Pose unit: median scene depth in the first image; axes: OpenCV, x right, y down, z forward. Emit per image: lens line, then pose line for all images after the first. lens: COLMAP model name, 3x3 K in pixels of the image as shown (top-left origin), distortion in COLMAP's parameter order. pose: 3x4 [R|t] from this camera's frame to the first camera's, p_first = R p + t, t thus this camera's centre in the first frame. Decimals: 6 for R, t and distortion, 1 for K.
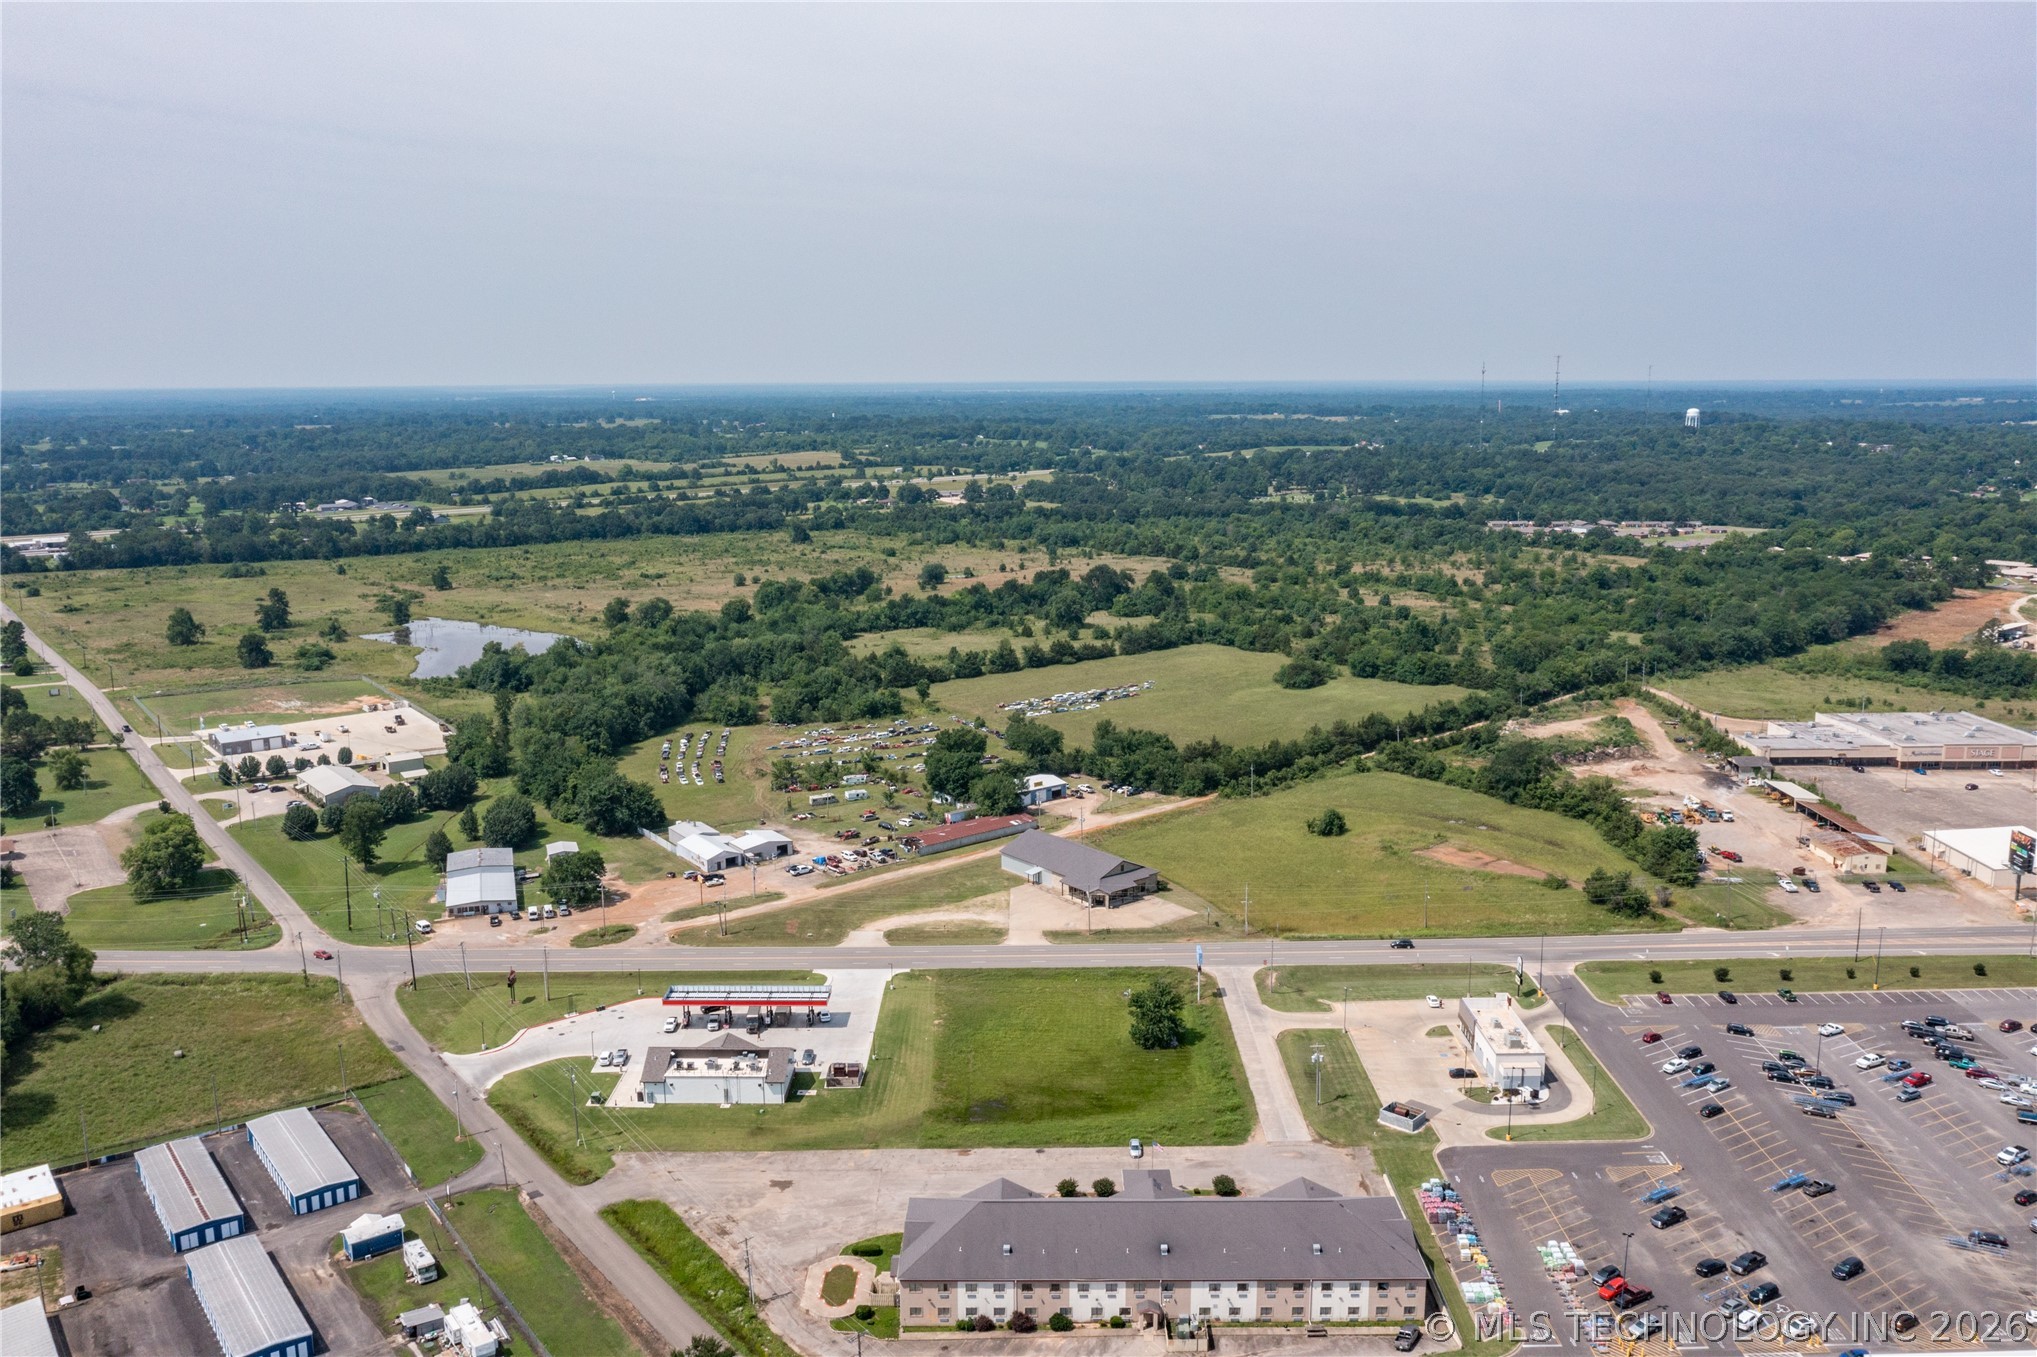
lens RADIAL K [[1602.5, 0, 1020.7], [0, 1602.5, 621.5], [0, 0, 1]] dist [-0.035483, -0.001714]
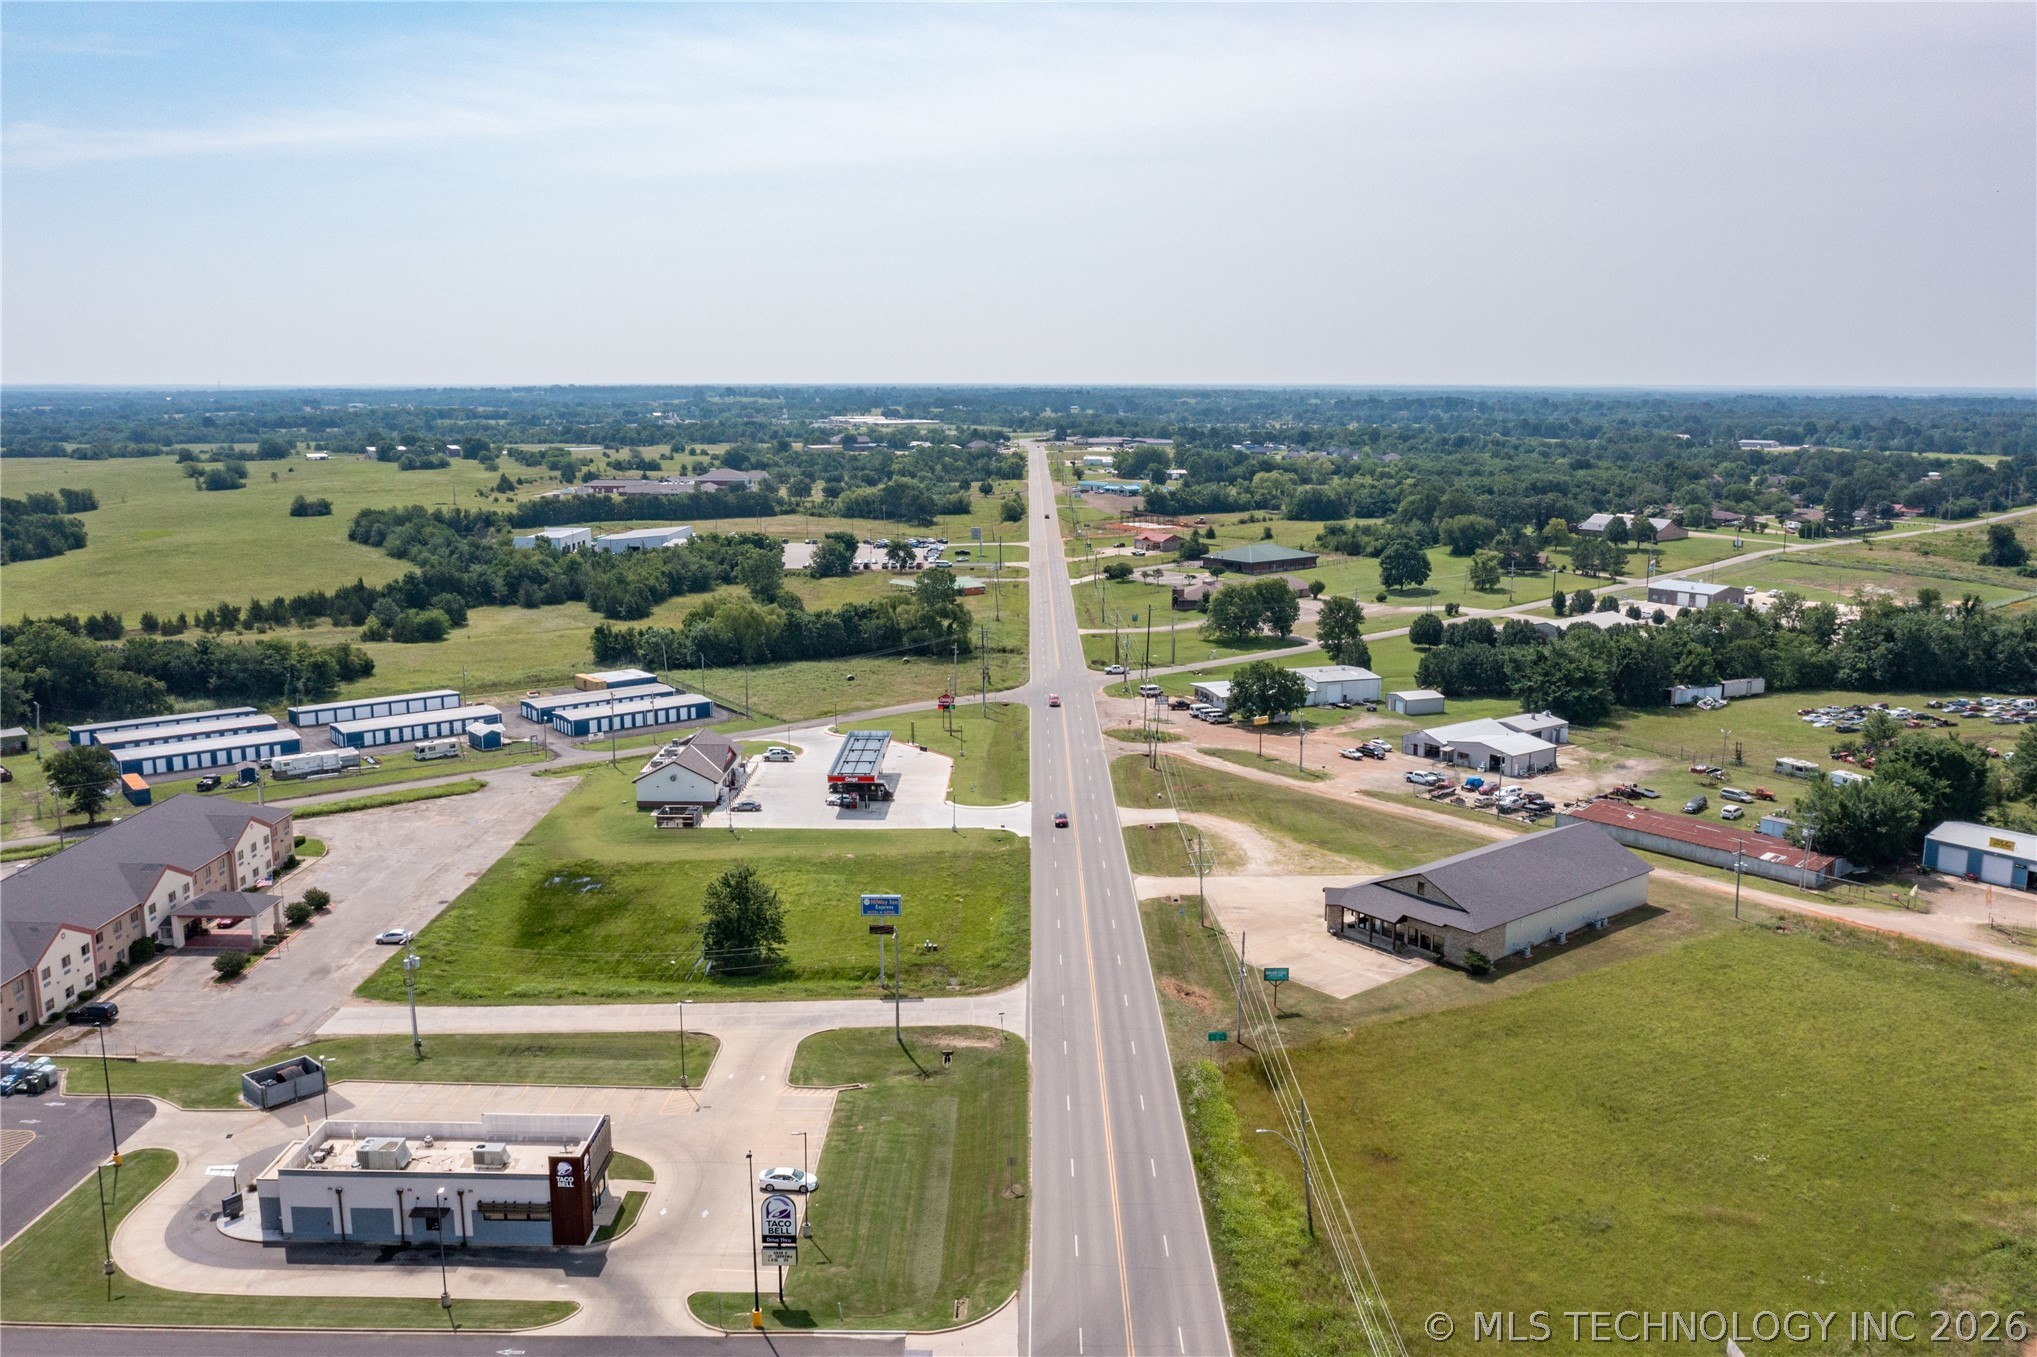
lens RADIAL K [[1602.5, 0, 1020.7], [0, 1602.5, 621.5], [0, 0, 1]] dist [-0.035483, -0.001714]
pose [[0.005026, 0.155127, -0.987882, 0.486216], [-0.152899, 0.976397, 0.152546, 0.014529], [0.988229, 0.150280, 0.028626, 0.764514]]
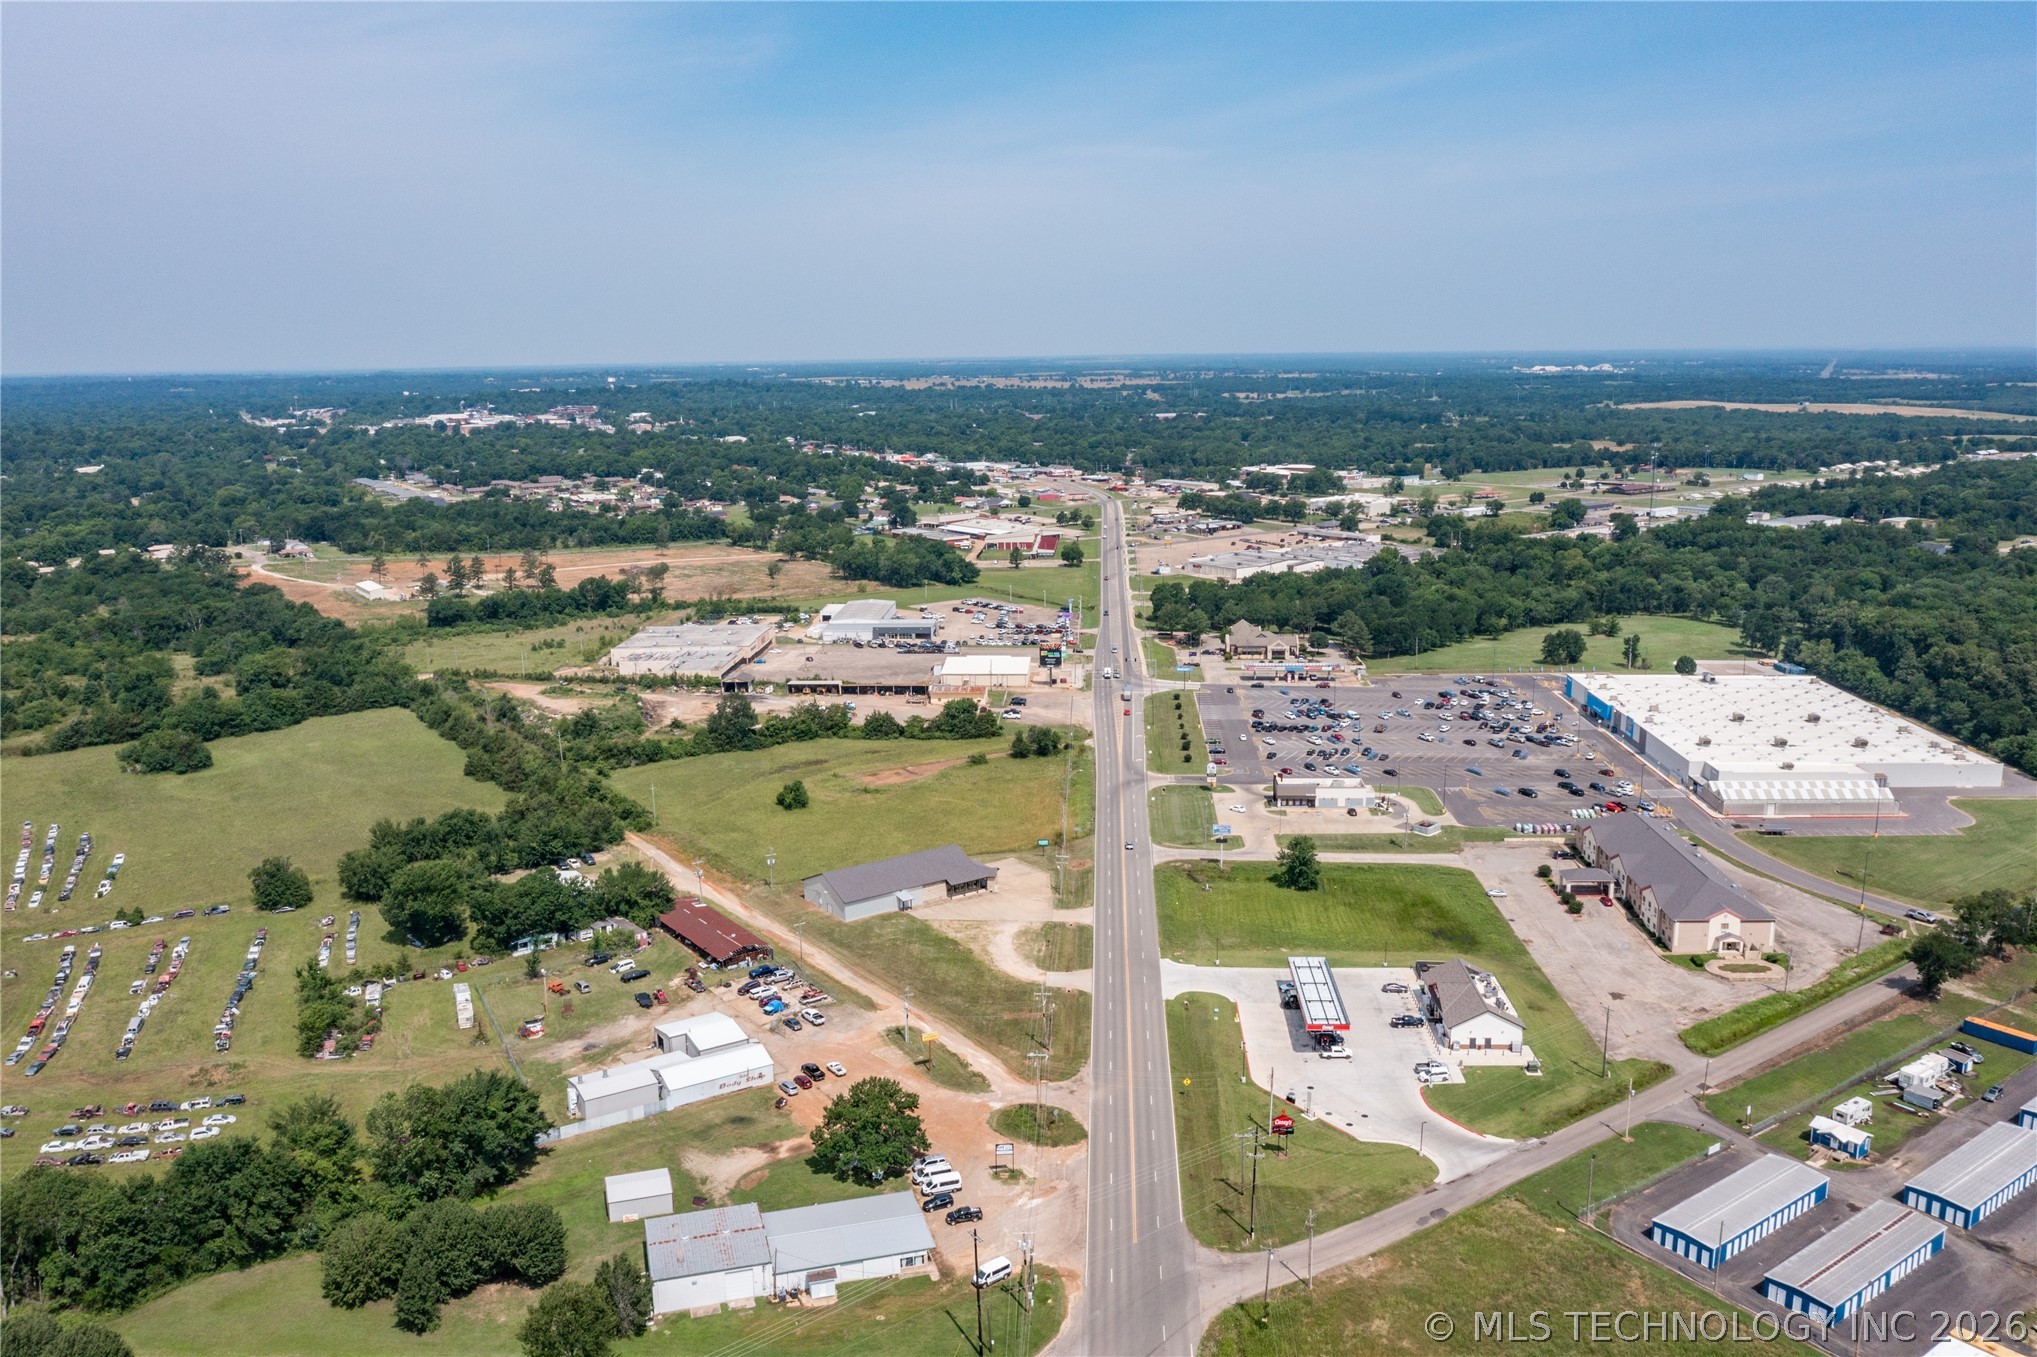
lens RADIAL K [[1600.2, 0, 1021.4], [0, 1600.2, 579.3], [0, 0, 1]] dist [-0.039004, 0.003797]
pose [[0.040415, -0.133627, 0.990207, -0.791465], [0.163217, 0.978589, 0.125397, -0.112201], [-0.985762, 0.156551, 0.061359, 0.785603]]
